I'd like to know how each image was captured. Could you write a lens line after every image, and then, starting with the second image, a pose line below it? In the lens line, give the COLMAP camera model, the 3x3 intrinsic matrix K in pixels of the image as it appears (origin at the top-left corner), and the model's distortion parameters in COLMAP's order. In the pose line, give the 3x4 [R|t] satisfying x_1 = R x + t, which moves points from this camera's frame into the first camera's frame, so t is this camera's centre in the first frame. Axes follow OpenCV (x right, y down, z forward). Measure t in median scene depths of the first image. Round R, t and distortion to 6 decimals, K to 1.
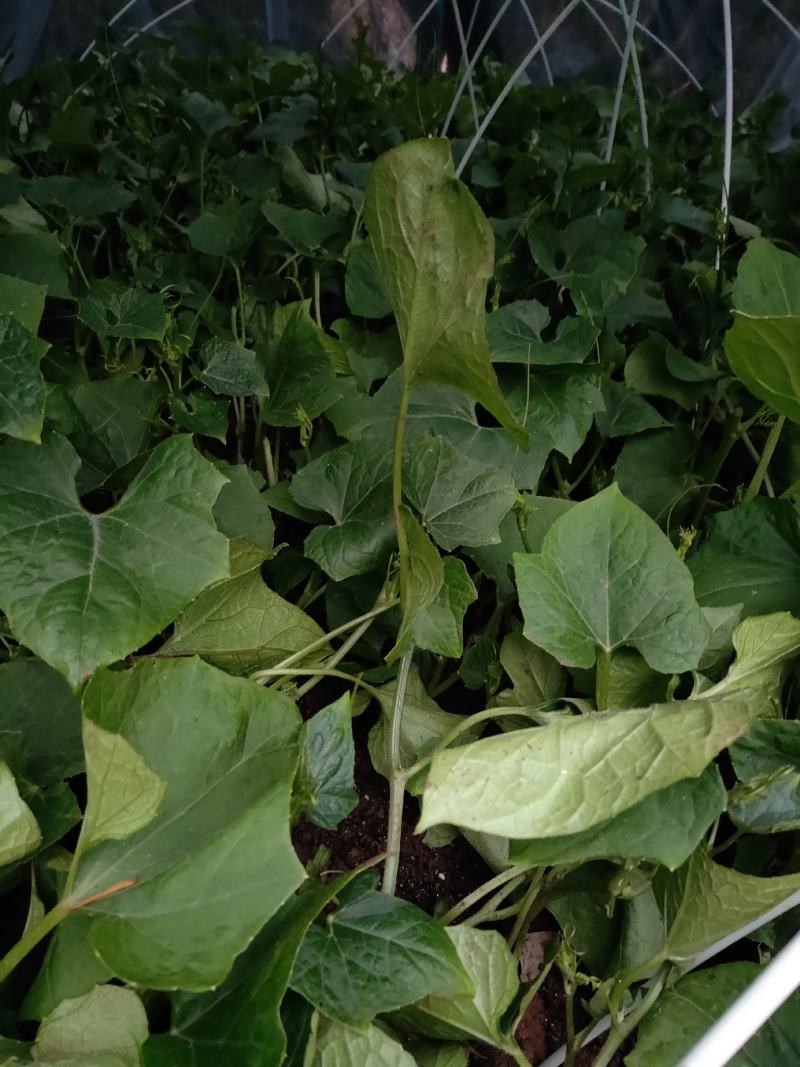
lens RADIAL K [[795.5, 0, 400.0], [0, 795.5, 533.5], [0, 0, 1]] dist [0.057157, -0.042140]
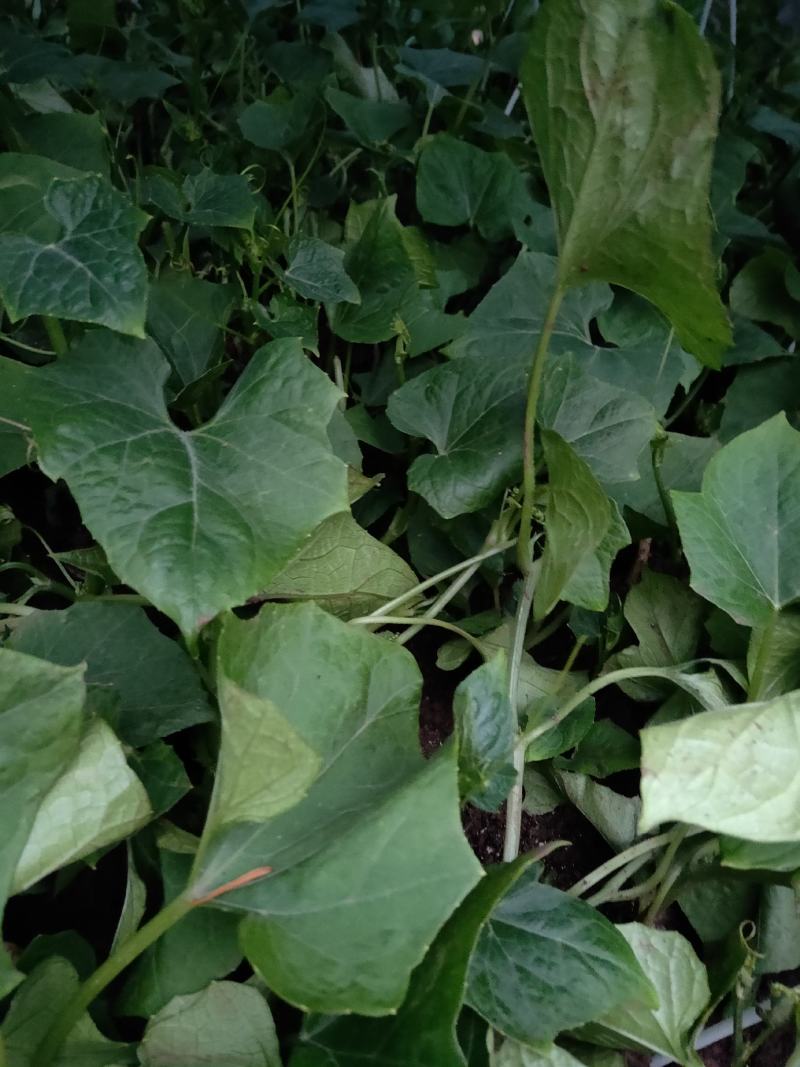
lens RADIAL K [[808.6, 0, 400.0], [0, 808.6, 533.5], [0, 0, 1]] dist [0.046232, -0.031786]
pose [[0.999635, 0.026947, 0.002090, -0.163434], [-0.027028, 0.996959, 0.073095, 0.015791], [-0.000114, -0.073124, 0.997323, 0.146299]]
